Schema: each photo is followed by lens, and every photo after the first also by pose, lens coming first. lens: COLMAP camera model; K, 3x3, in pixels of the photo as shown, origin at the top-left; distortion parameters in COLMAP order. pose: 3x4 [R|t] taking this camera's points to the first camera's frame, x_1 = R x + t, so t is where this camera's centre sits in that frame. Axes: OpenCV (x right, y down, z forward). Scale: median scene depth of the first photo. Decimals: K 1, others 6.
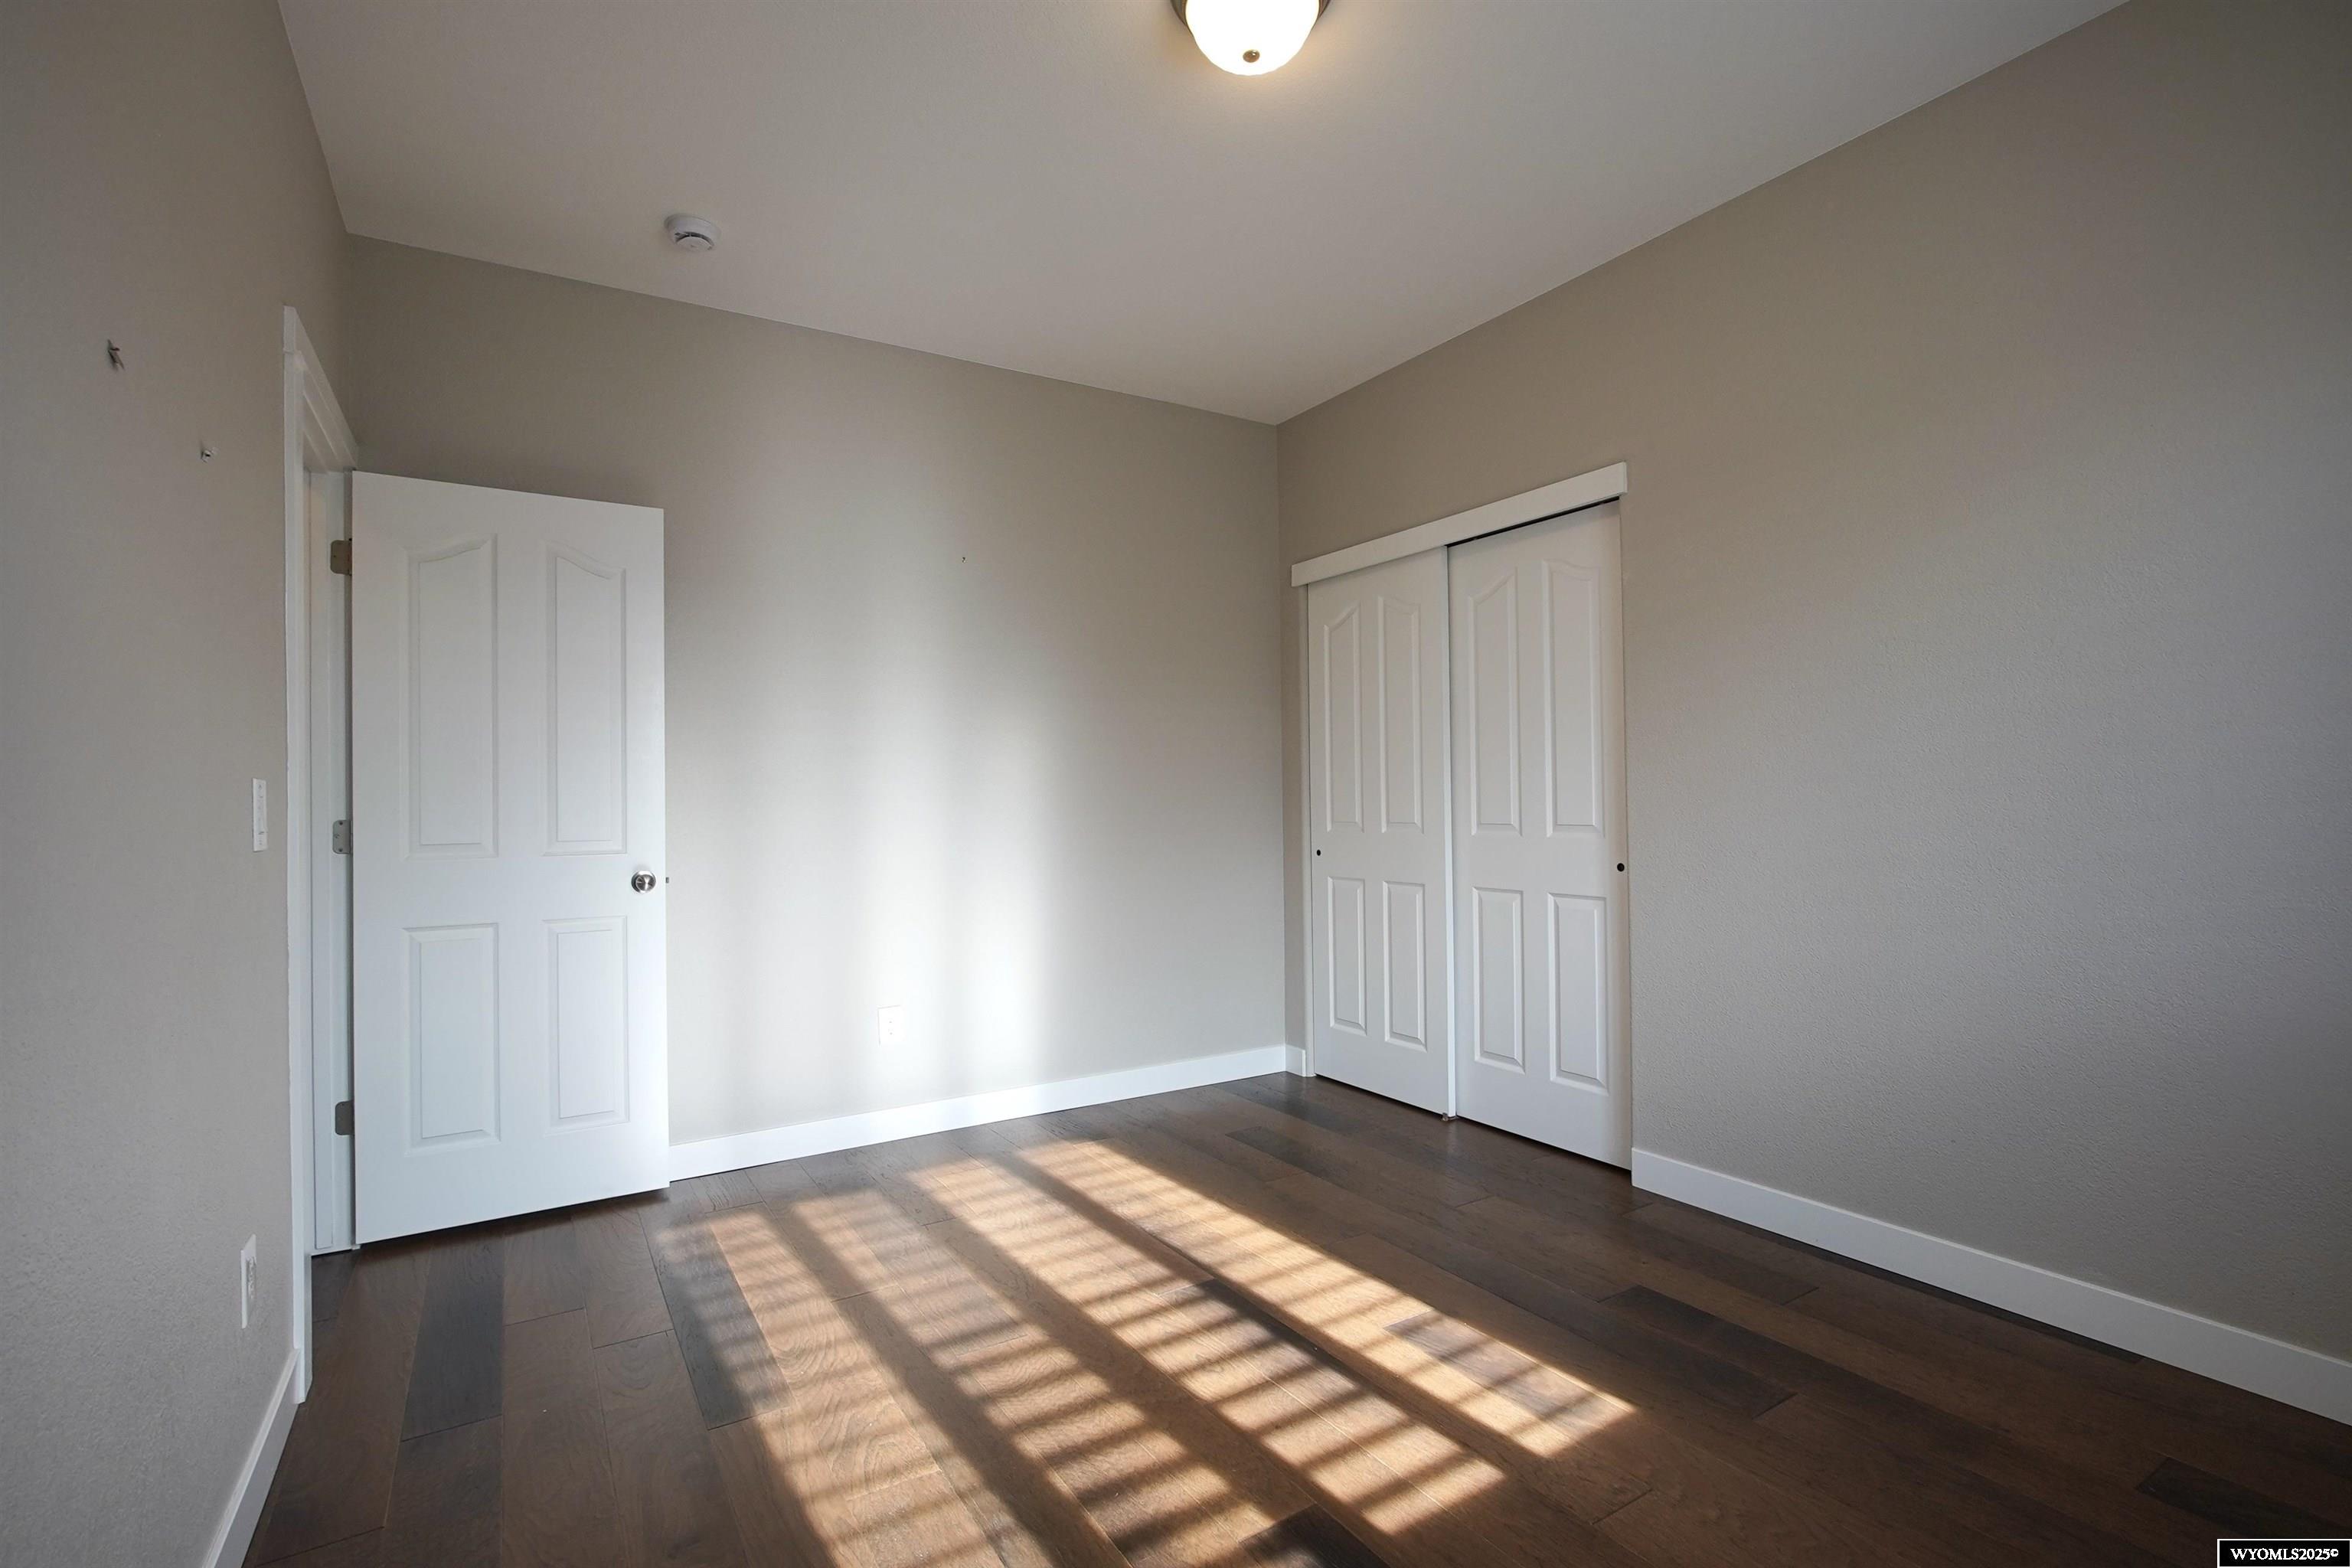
lens RADIAL K [[1090.3, 0, 1183.4], [0, 1090.3, 789.9], [0, 0, 1]] dist [-0.014811, 0.004108]
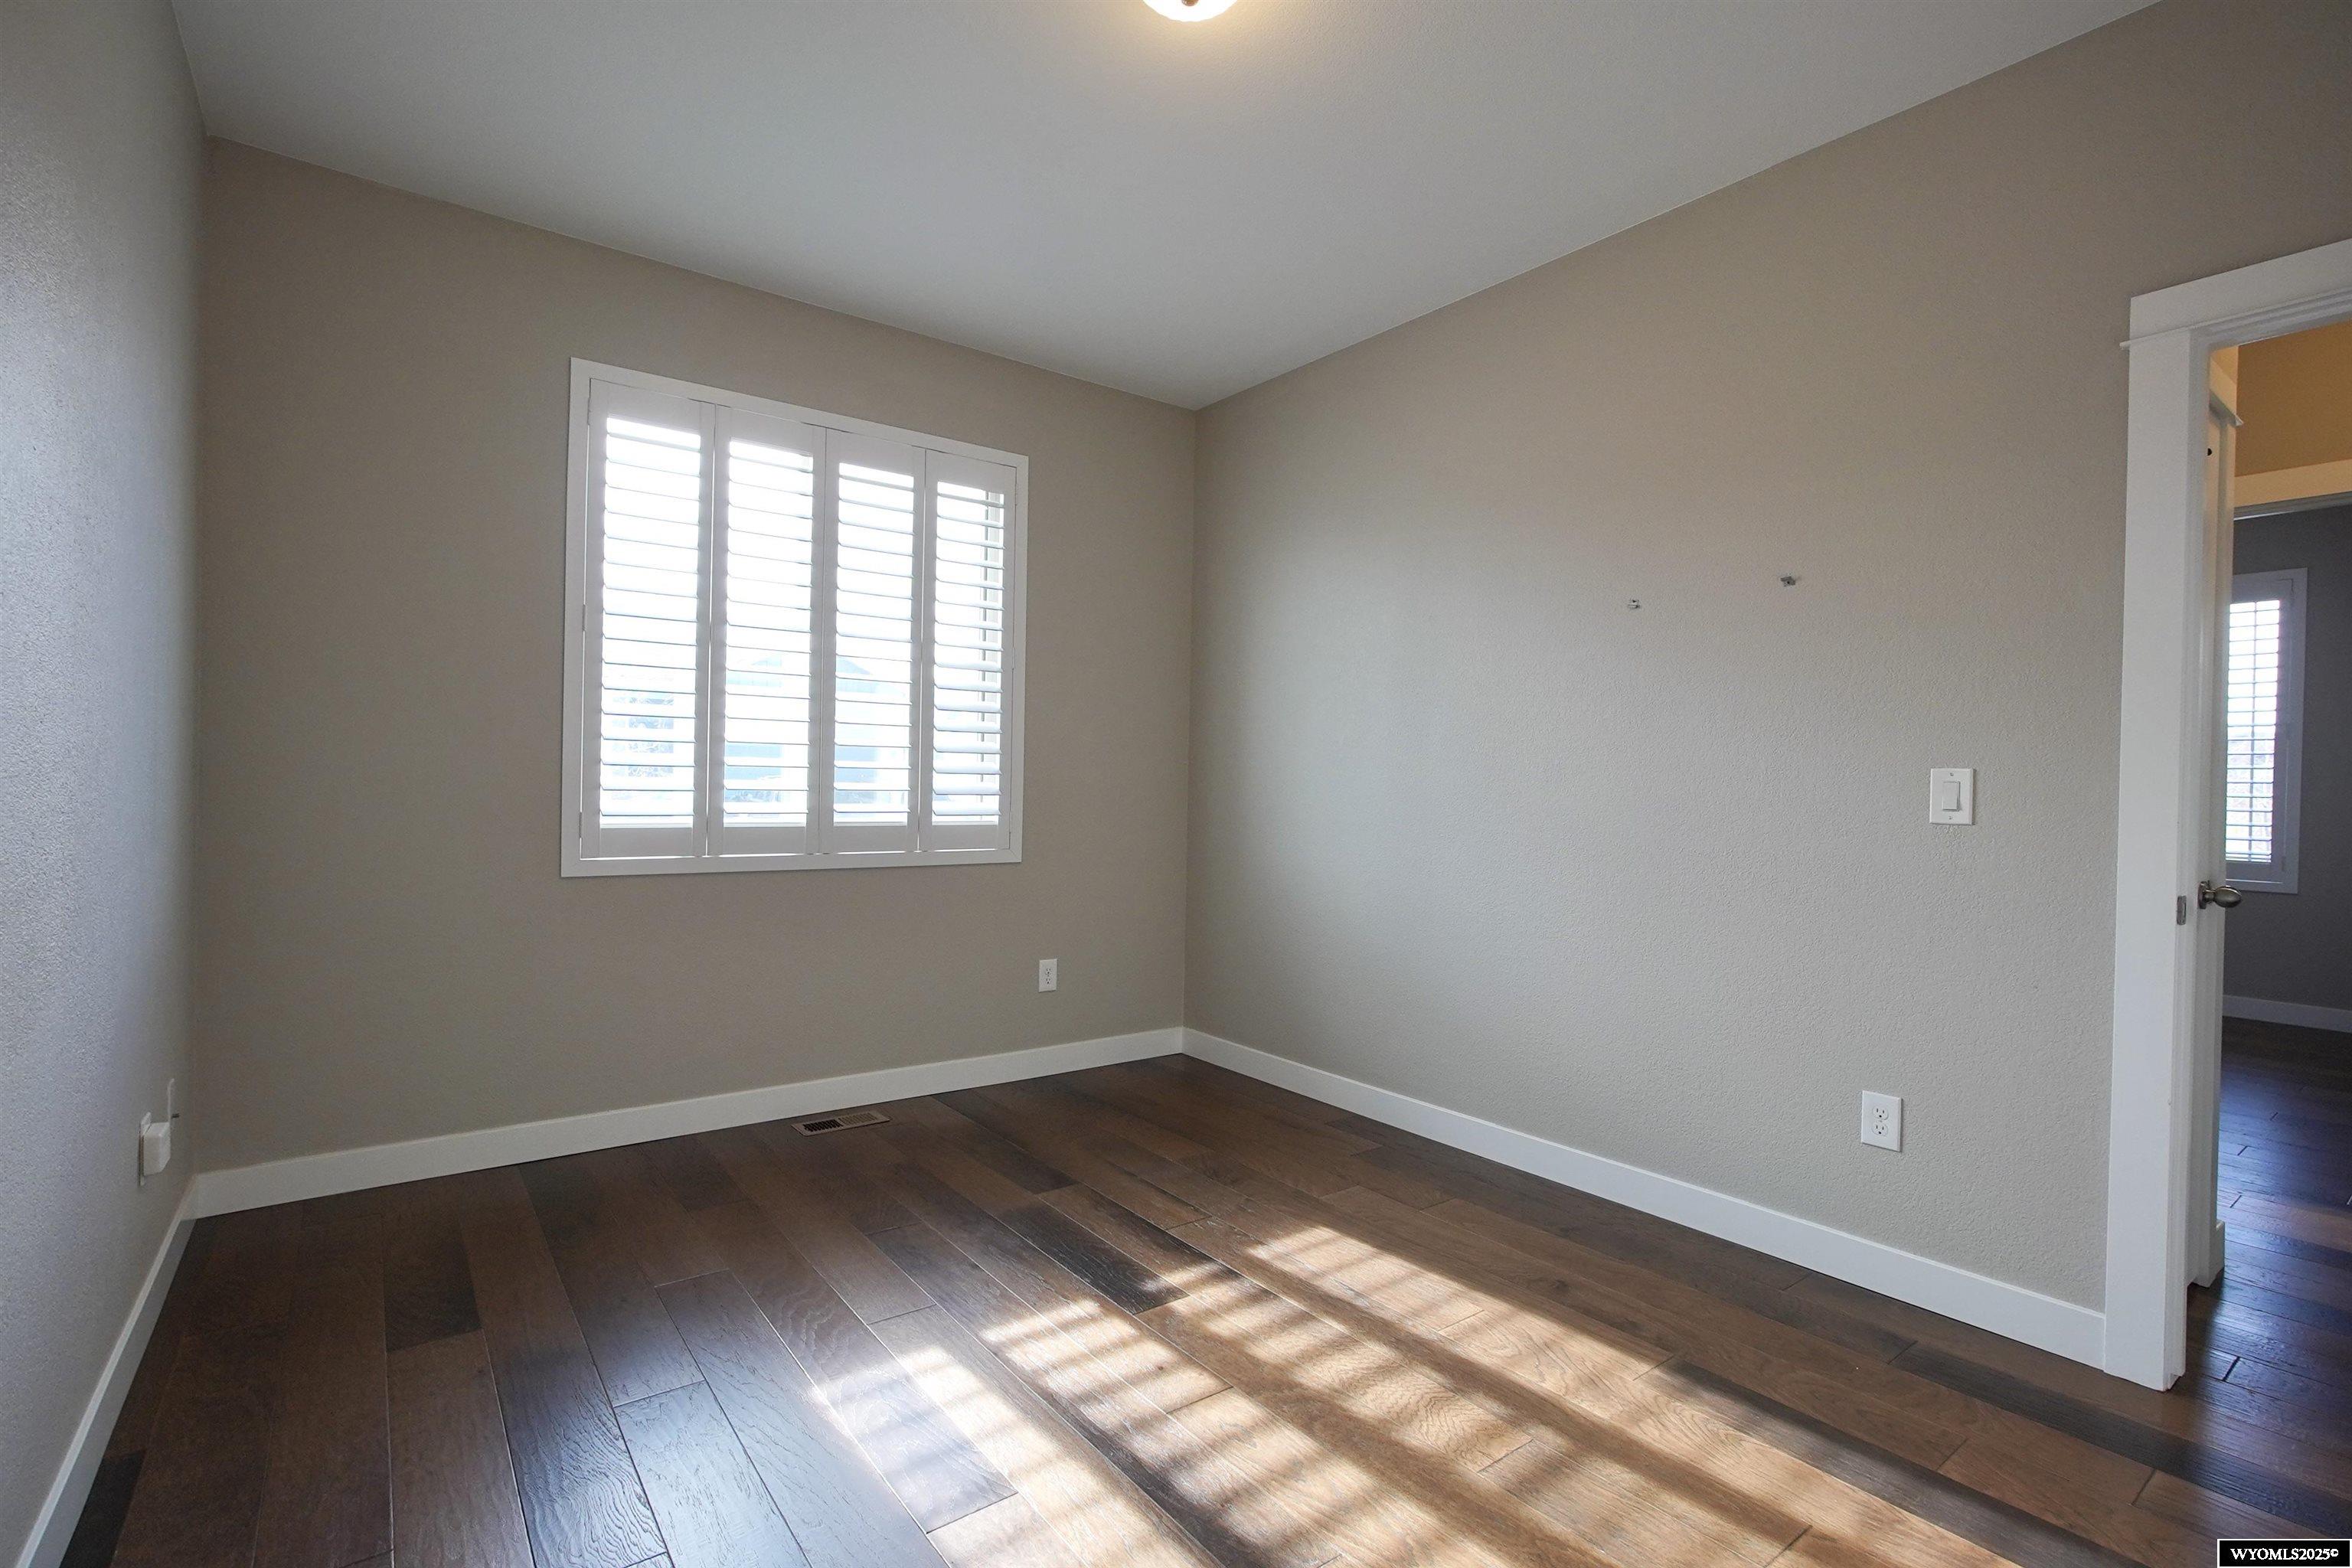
lens RADIAL K [[1090.3, 0, 1174.6], [0, 1090.3, 794.9], [0, 0, 1]] dist [-0.014811, 0.004108]
pose [[-0.996050, -0.002900, -0.088741, 0.134217], [-0.003690, 0.999955, 0.008740, 0.009374], [0.088712, 0.009033, -0.996016, 1.616648]]
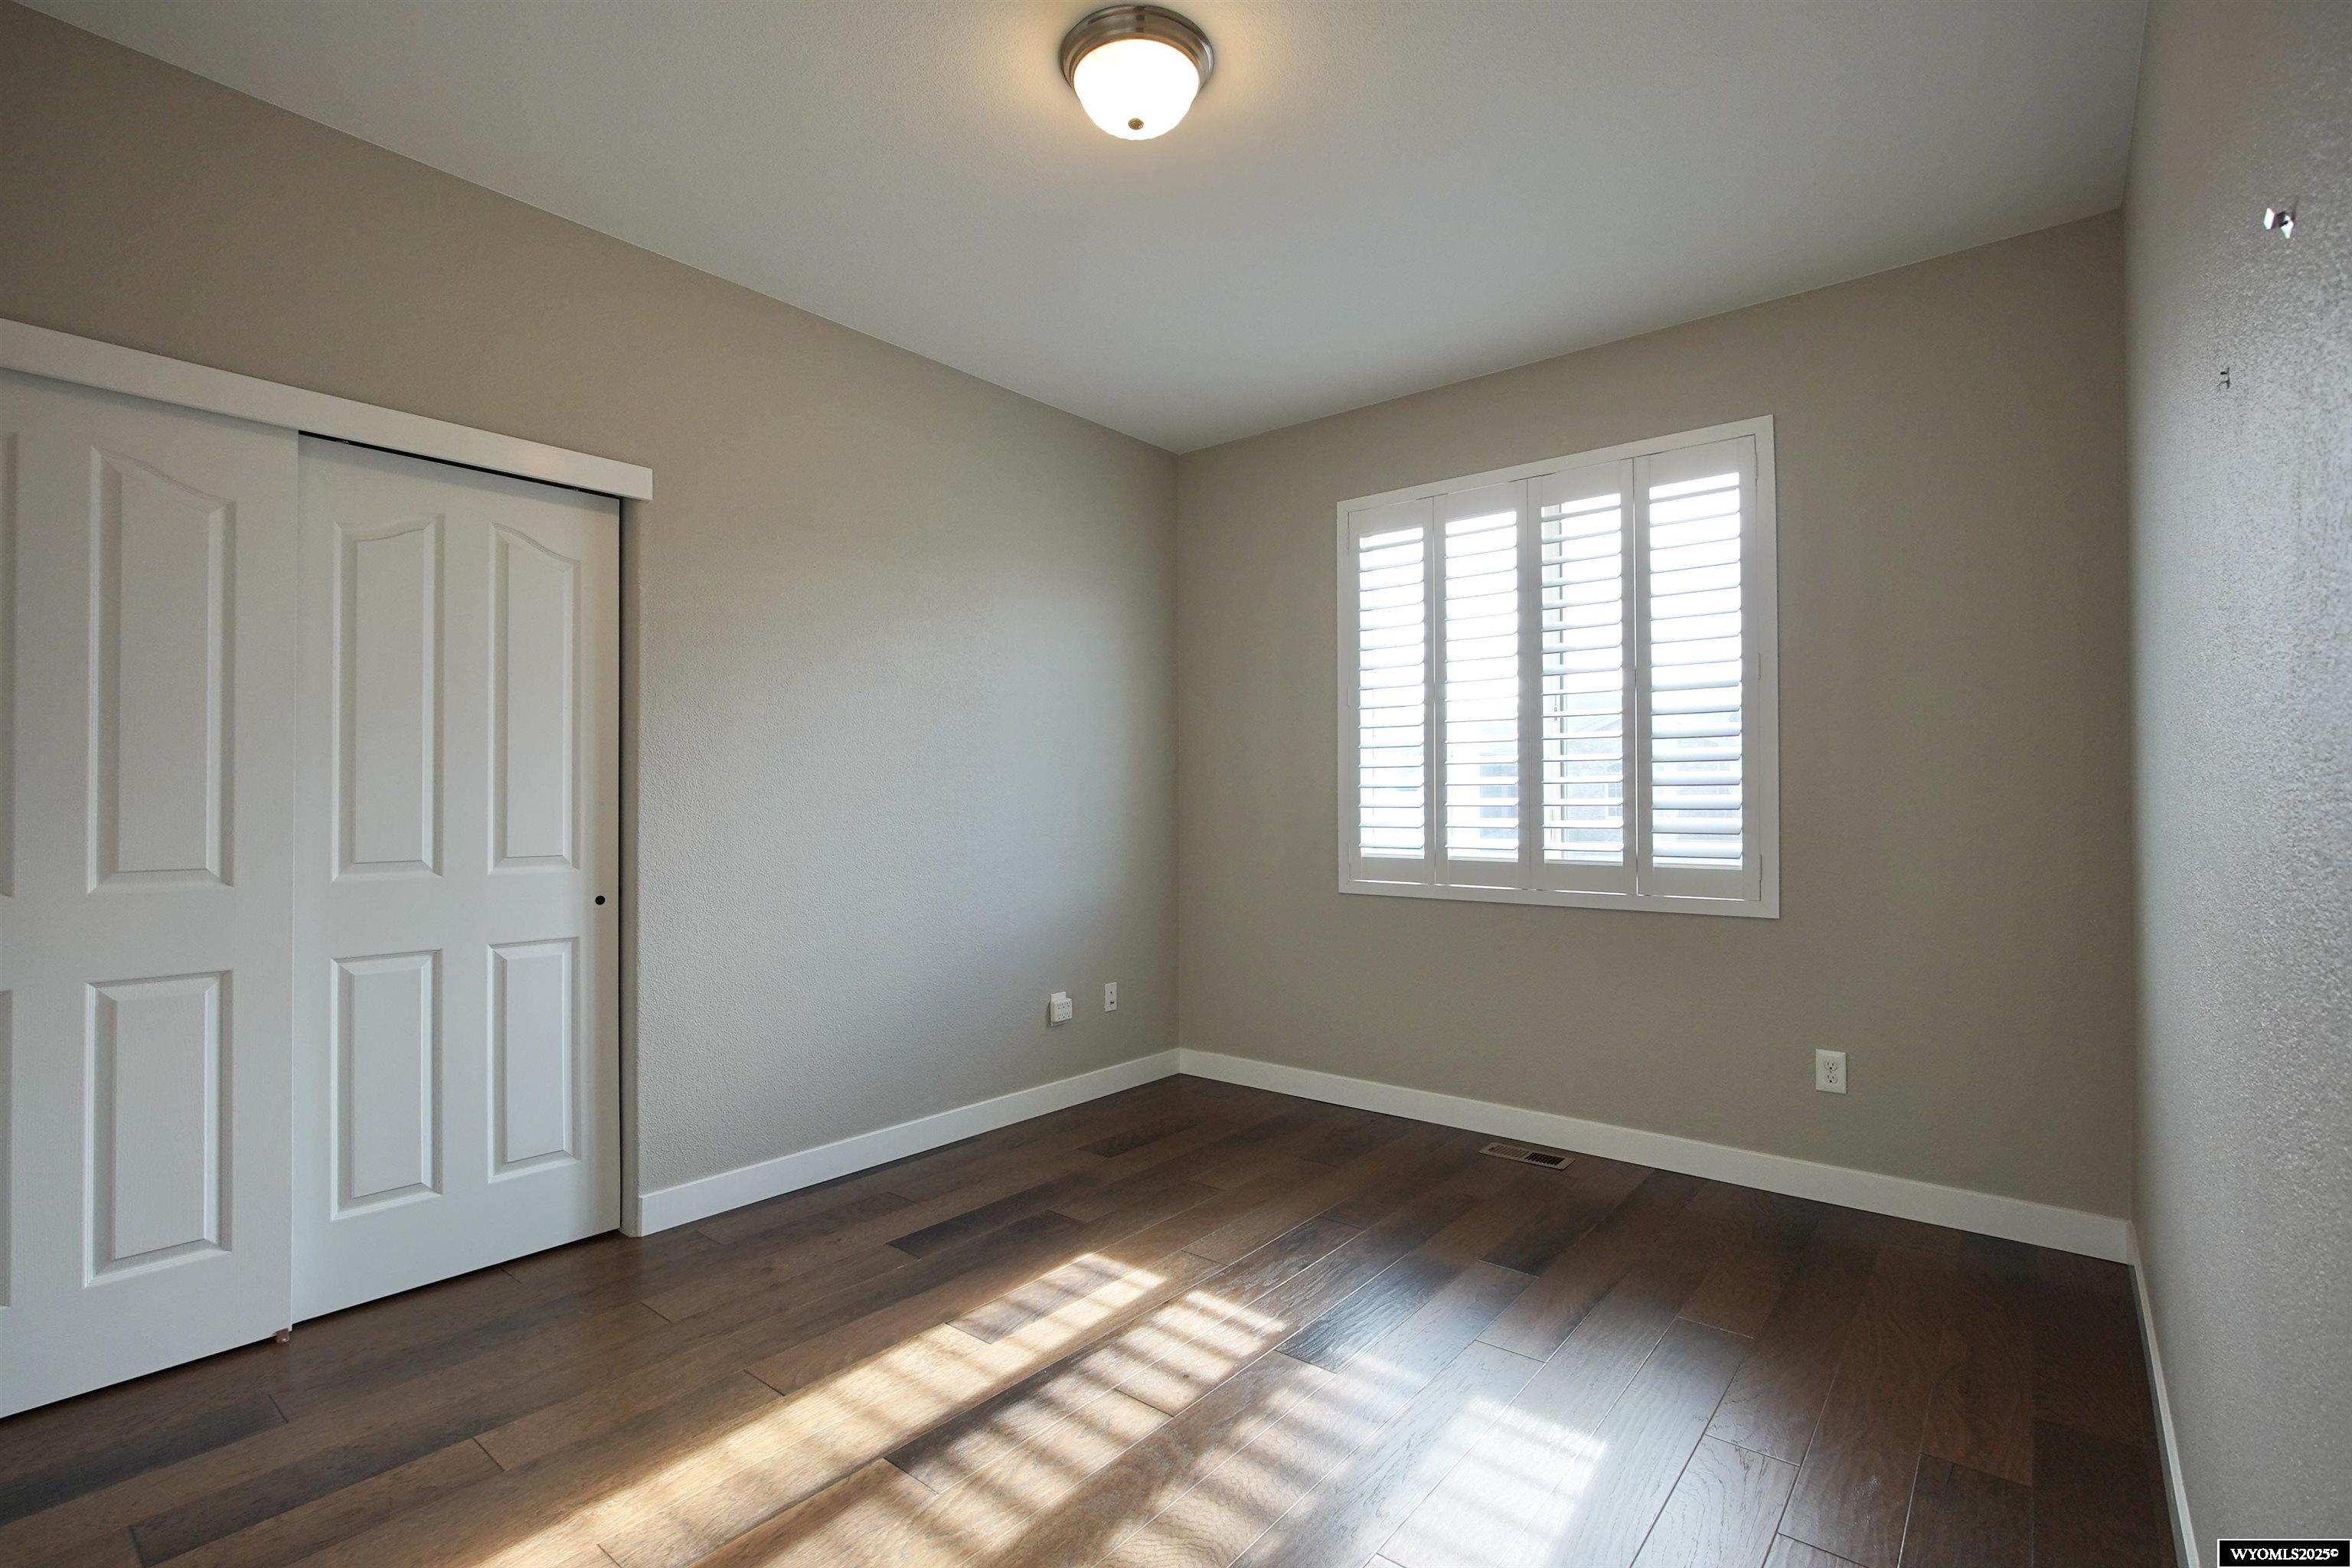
lens RADIAL K [[1090.3, 0, 1155.4], [0, 1090.3, 784.5], [0, 0, 1]] dist [-0.014811, 0.004108]
pose [[-0.307740, 0.030813, 0.950972, -0.780271], [0.001398, 0.999489, -0.031933, 0.006010], [-0.951470, -0.008498, -0.307626, 1.084794]]
